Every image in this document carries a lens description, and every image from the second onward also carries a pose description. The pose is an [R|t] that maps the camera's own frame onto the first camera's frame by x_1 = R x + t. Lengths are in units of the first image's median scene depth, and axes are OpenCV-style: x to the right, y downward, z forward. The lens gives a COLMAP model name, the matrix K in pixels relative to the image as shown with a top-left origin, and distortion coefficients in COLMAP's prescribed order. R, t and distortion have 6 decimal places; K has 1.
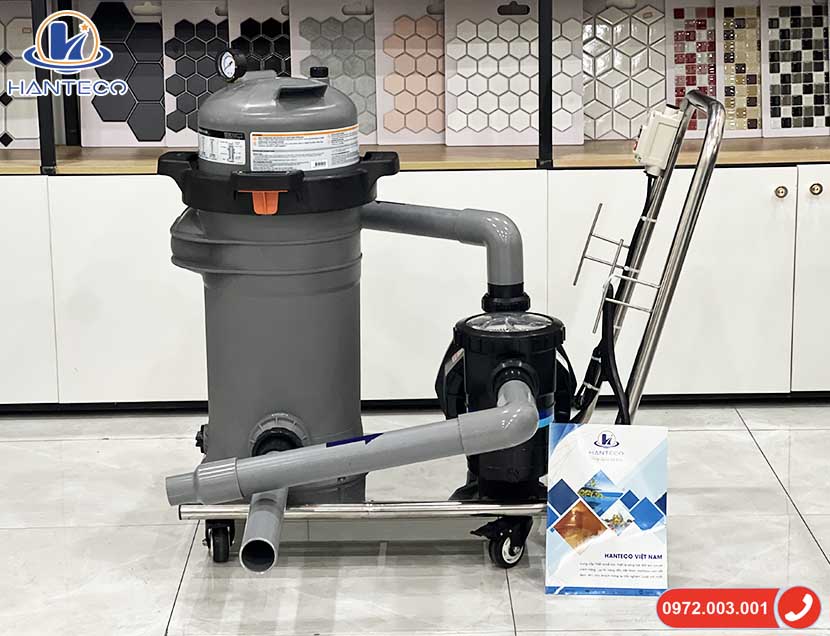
lens RADIAL K [[1983.6, 0, 412.8], [0, 1983.6, 321.2], [0, 0, 1]] dist [0.168344, 0.000000]
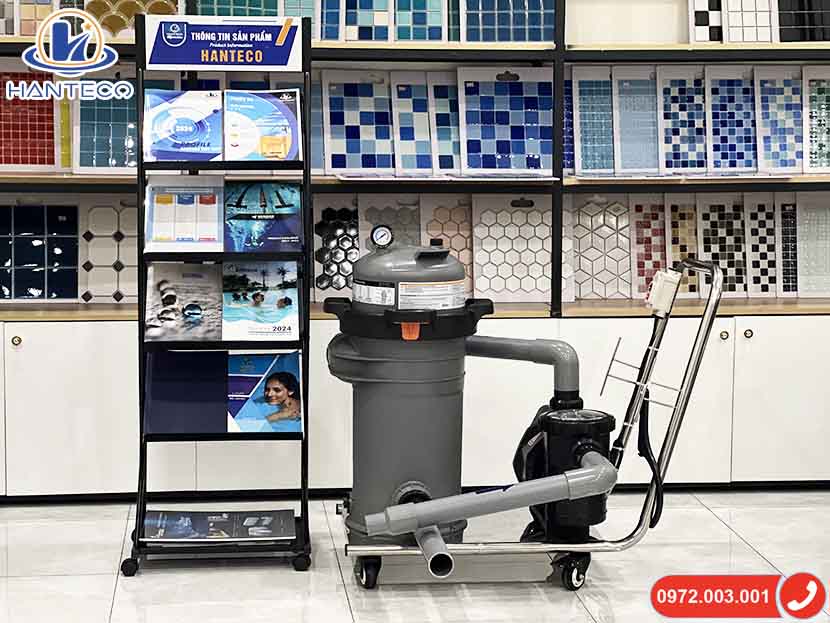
lens RADIAL K [[1844.4, 0, 415.9], [0, 1844.4, 310.6], [0, 0, 1]] dist [0.076561, 0.000000]
pose [[0.993963, 0.006037, 0.109550, -0.205556], [0.005264, 0.994711, -0.102576, 0.059221], [-0.109590, 0.102534, 0.988674, -0.303201]]
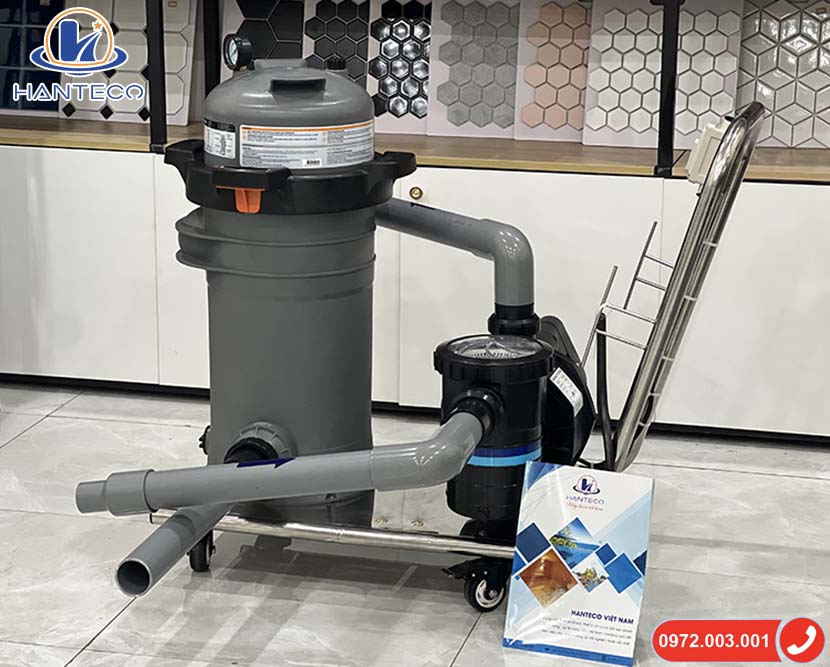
lens RADIAL K [[1985.9, 0, 413.8], [0, 1985.9, 331.7], [0, 0, 1]] dist [0.223879, 0.000000]
pose [[0.965123, 0.080241, -0.249198, 0.231163], [-0.074598, 0.996699, 0.032022, -0.031900], [0.250945, -0.012316, 0.967923, 0.096801]]
